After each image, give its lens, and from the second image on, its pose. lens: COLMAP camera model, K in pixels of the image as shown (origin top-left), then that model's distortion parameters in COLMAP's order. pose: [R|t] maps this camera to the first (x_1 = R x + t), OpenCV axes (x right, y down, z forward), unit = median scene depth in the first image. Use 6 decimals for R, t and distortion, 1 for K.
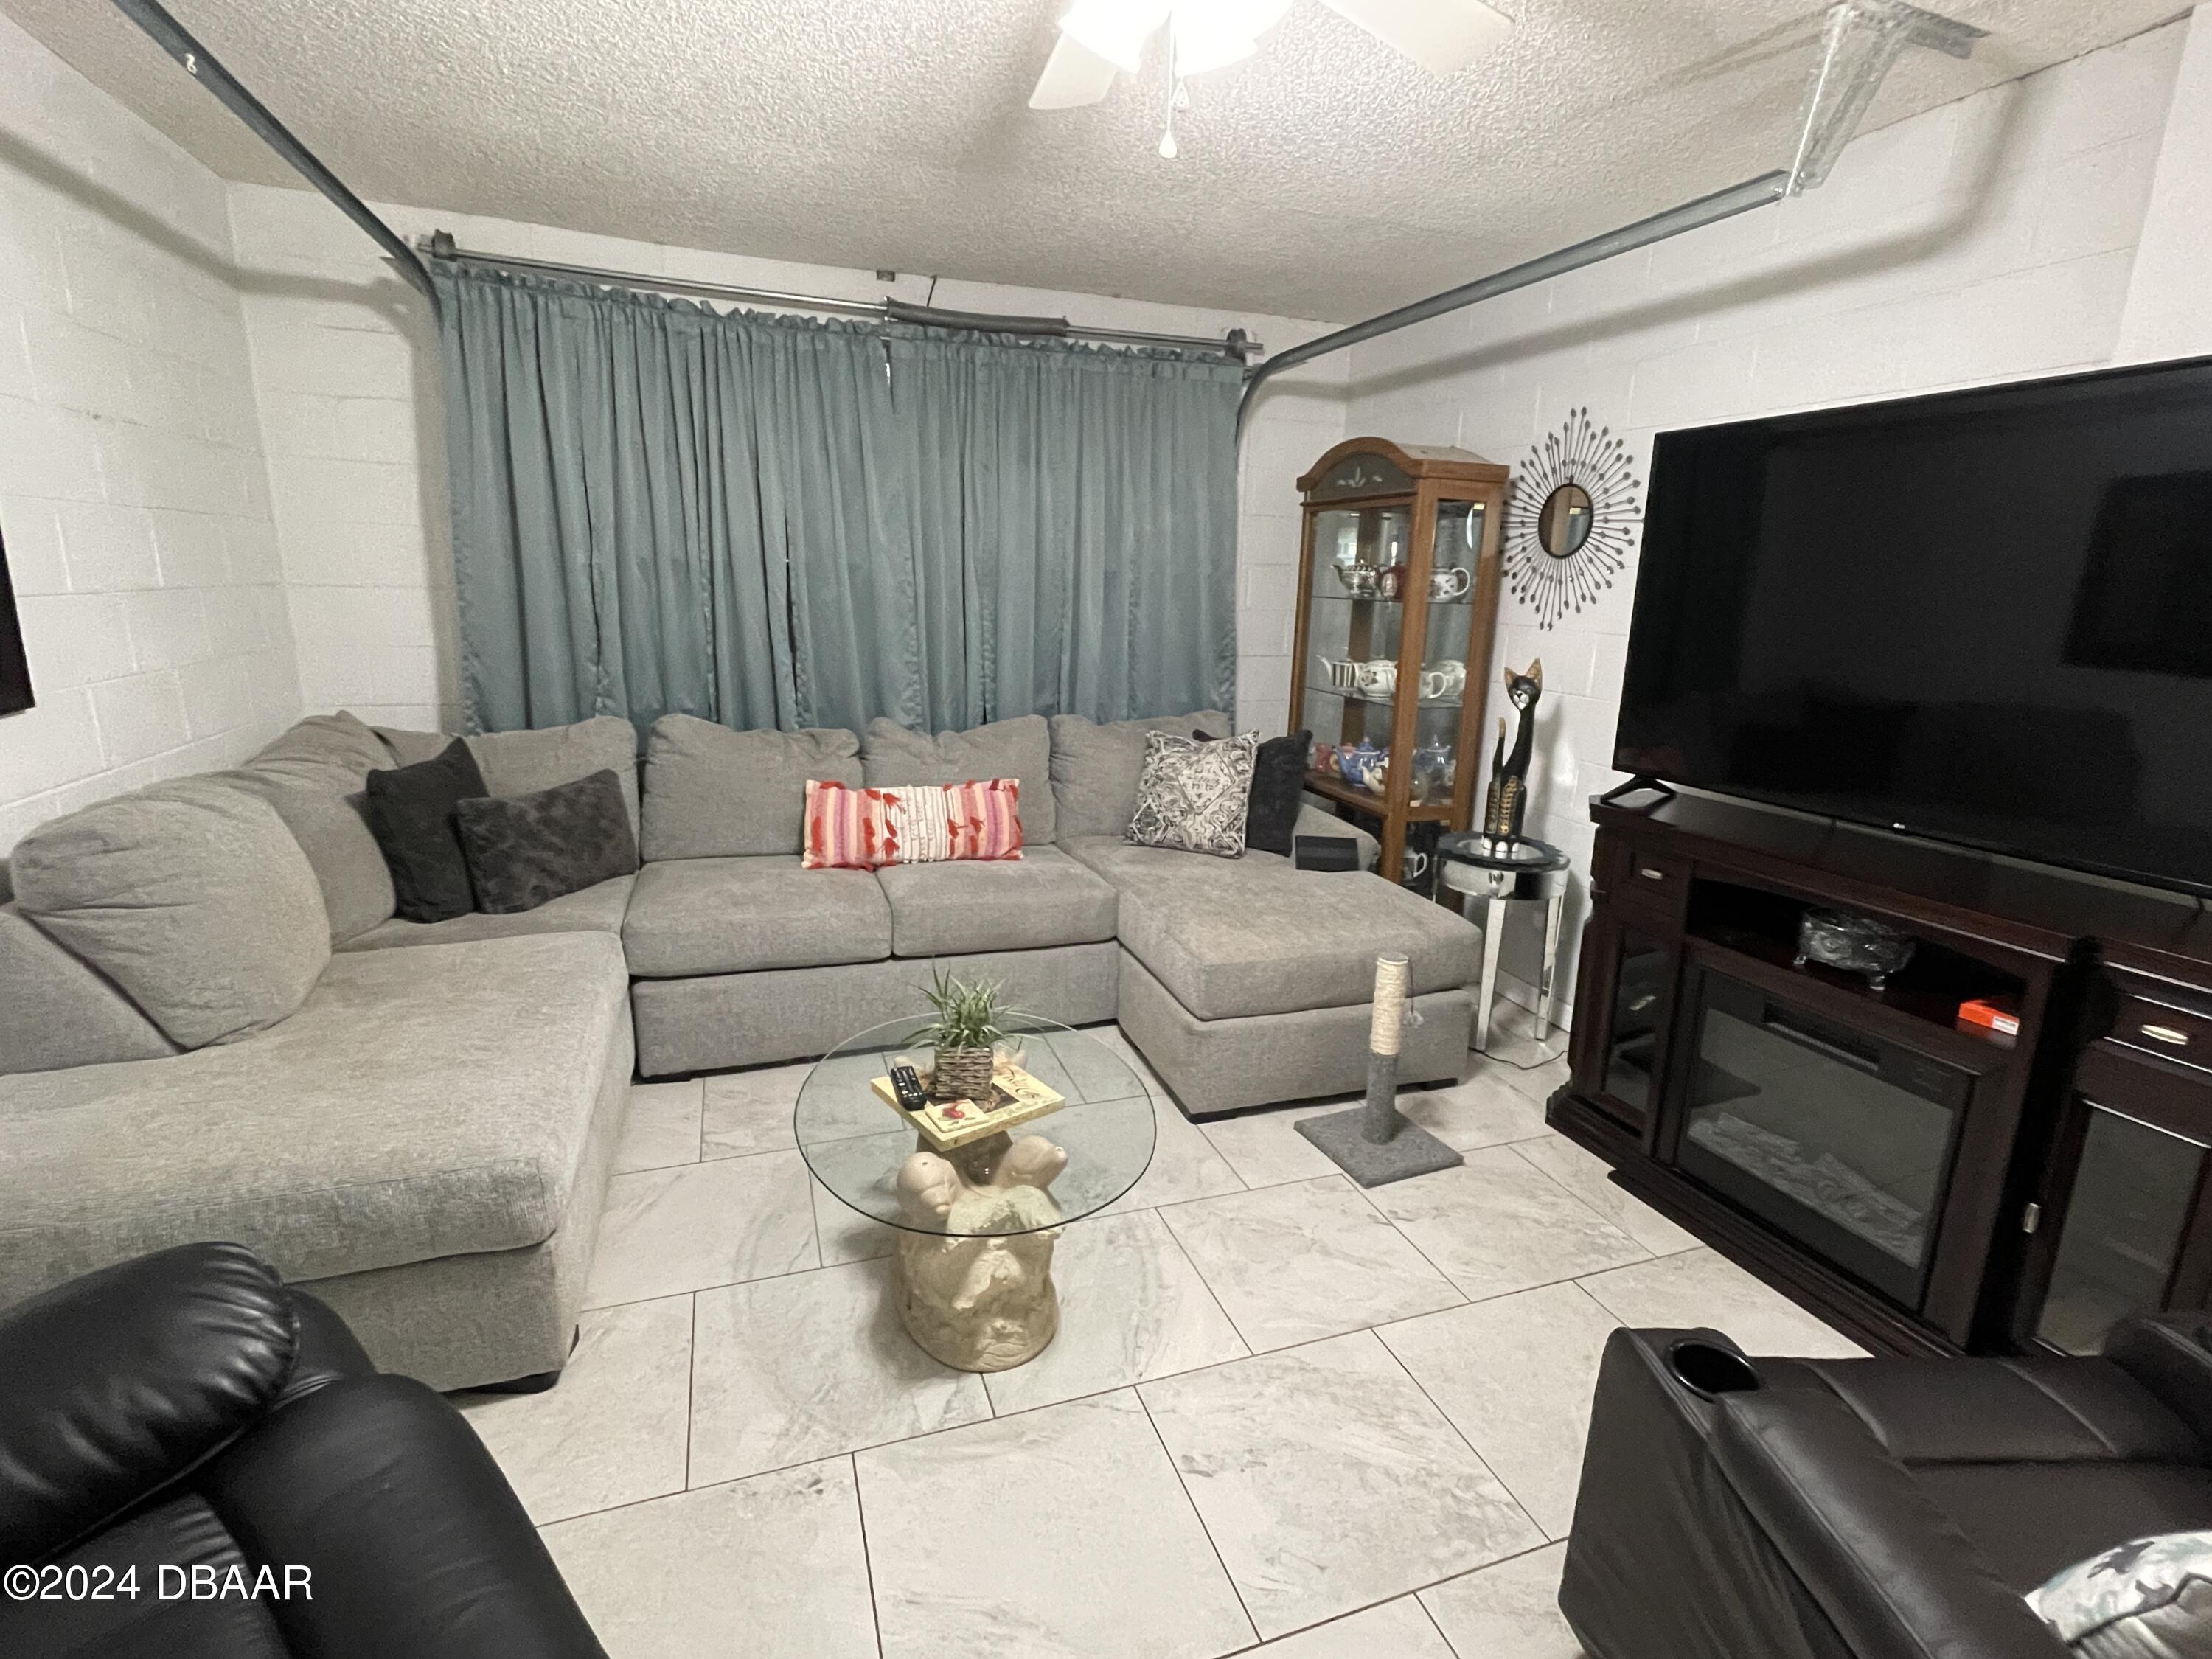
lens RADIAL K [[1040.4, 0, 1106.6], [0, 1040.4, 824.2], [0, 0, 1]] dist [0.000445, 0.000062]
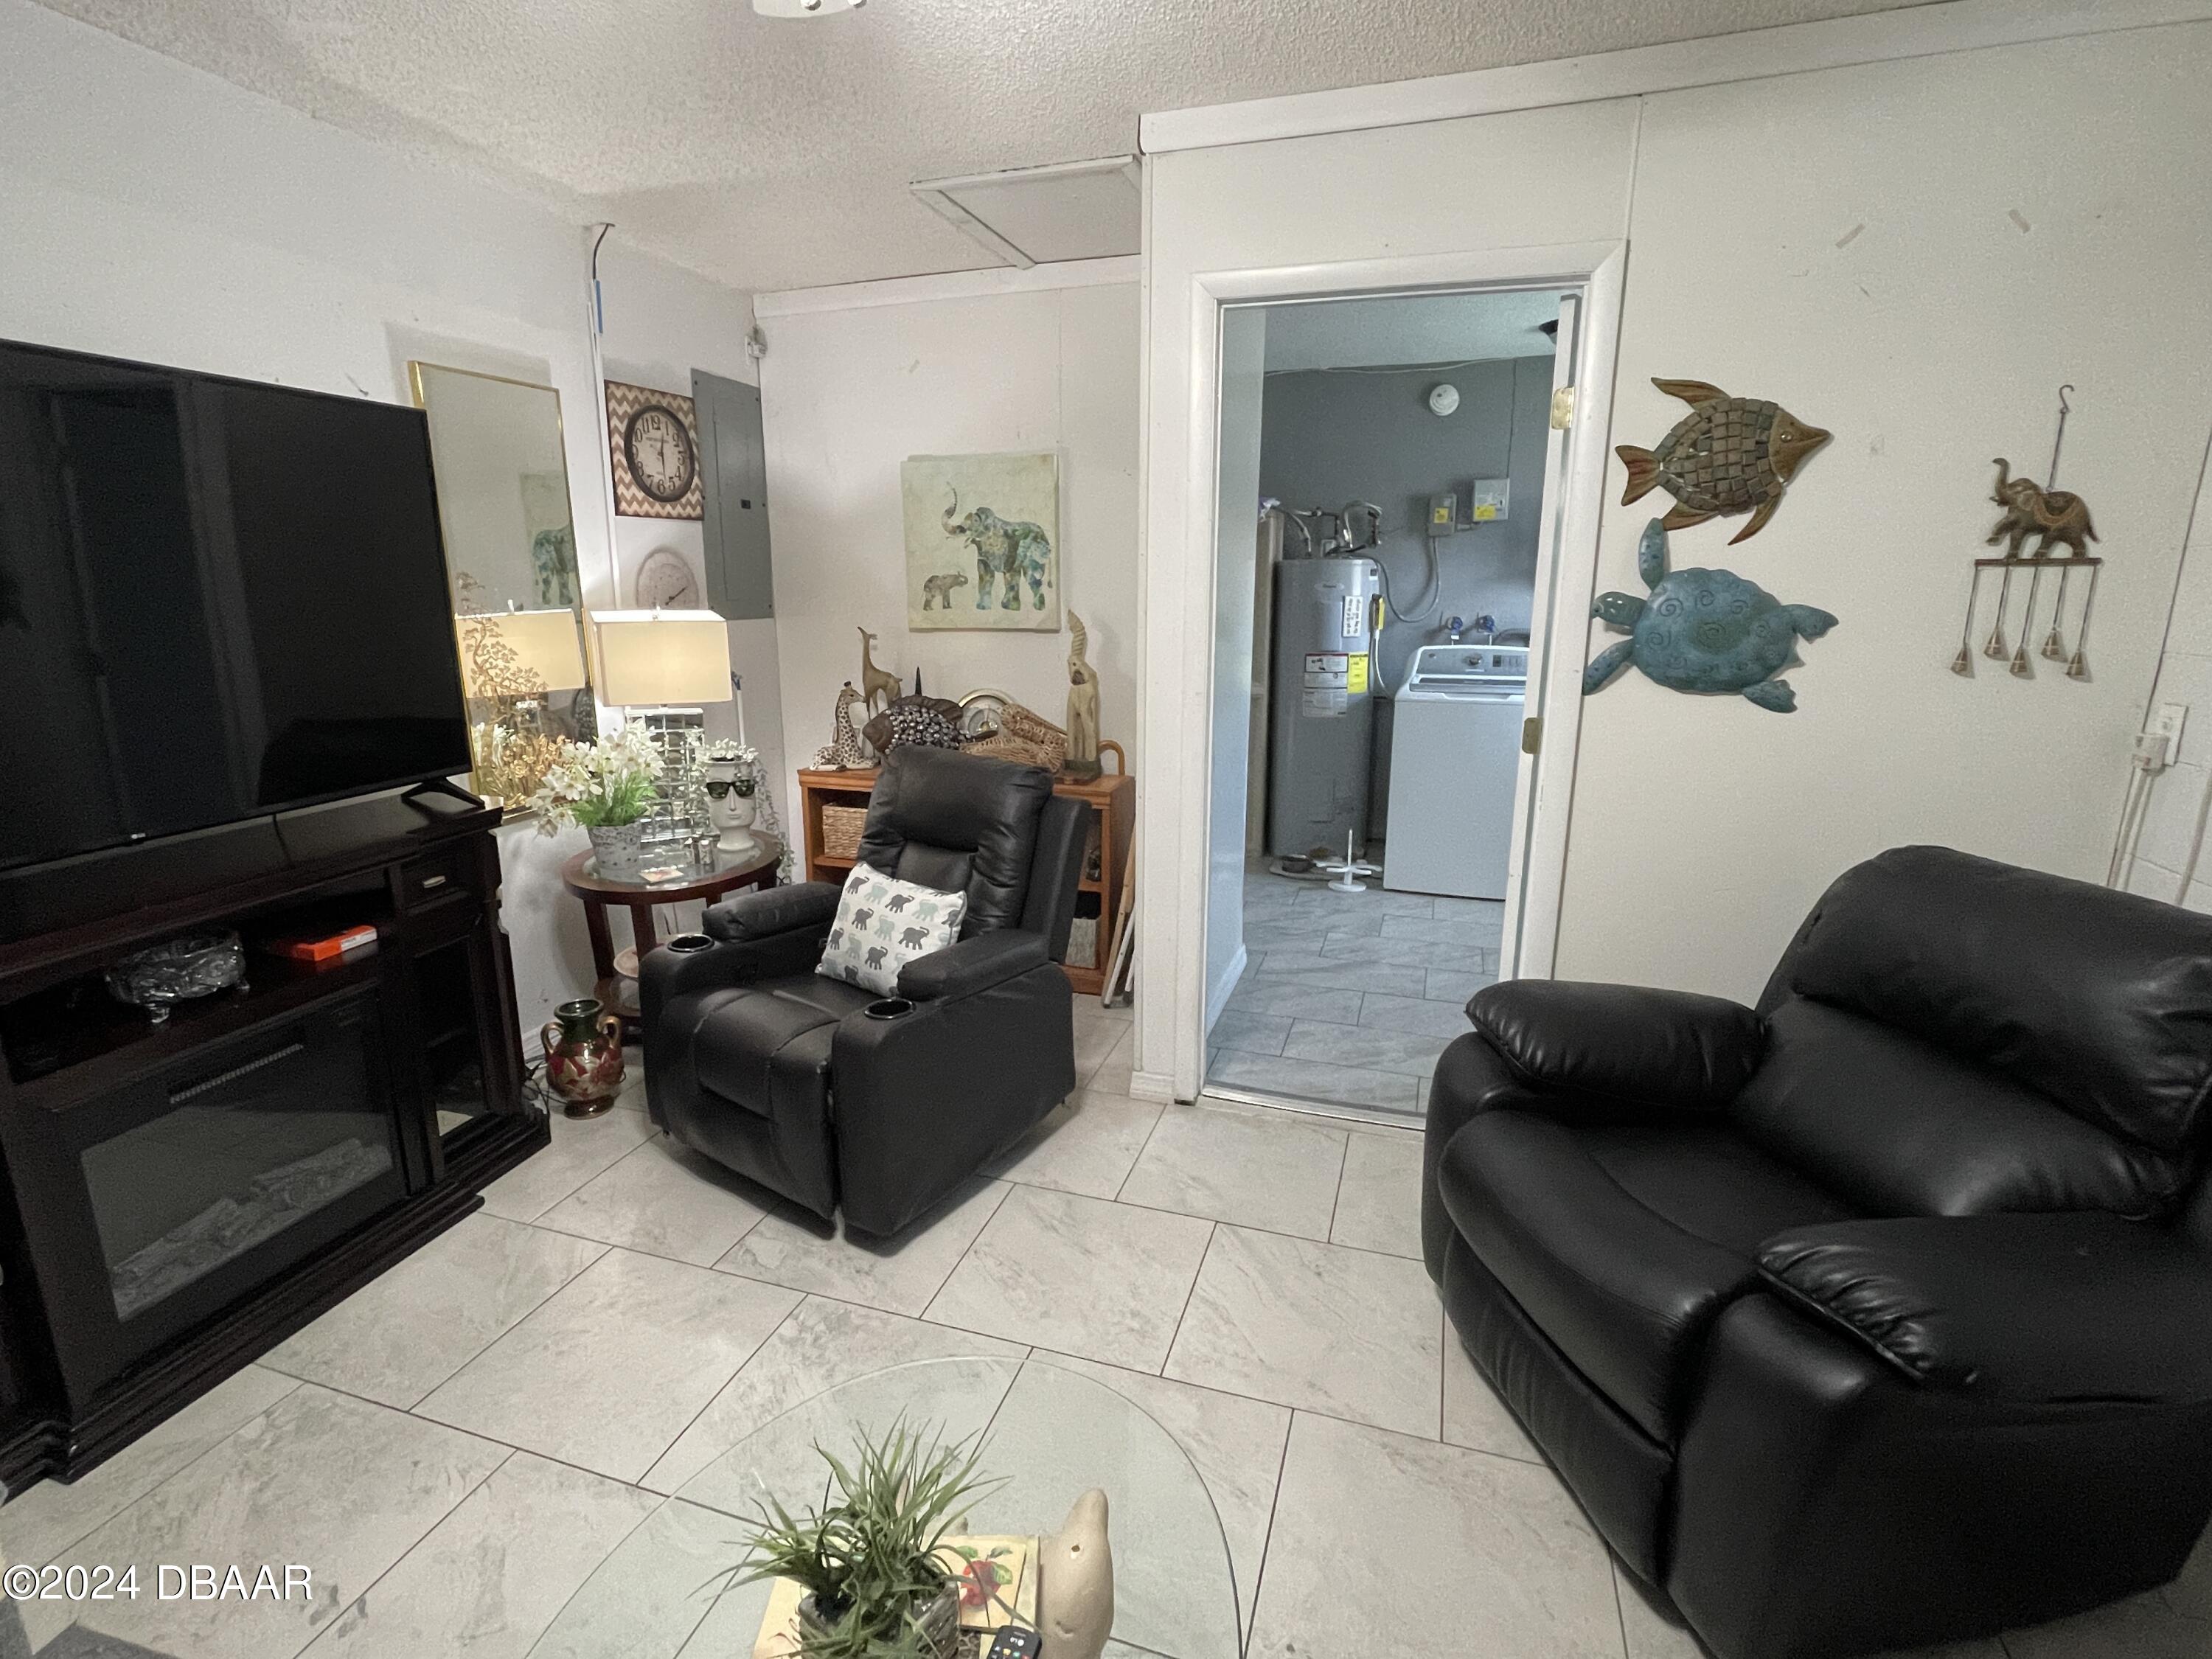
lens RADIAL K [[1040.4, 0, 1105.1], [0, 1040.4, 827.5], [0, 0, 1]] dist [0.000445, 0.000062]
pose [[-0.796434, -0.149206, 0.586029, -0.421863], [0.127327, 0.905983, 0.403710, -0.253443], [-0.591169, 0.396146, -0.702558, 1.098899]]
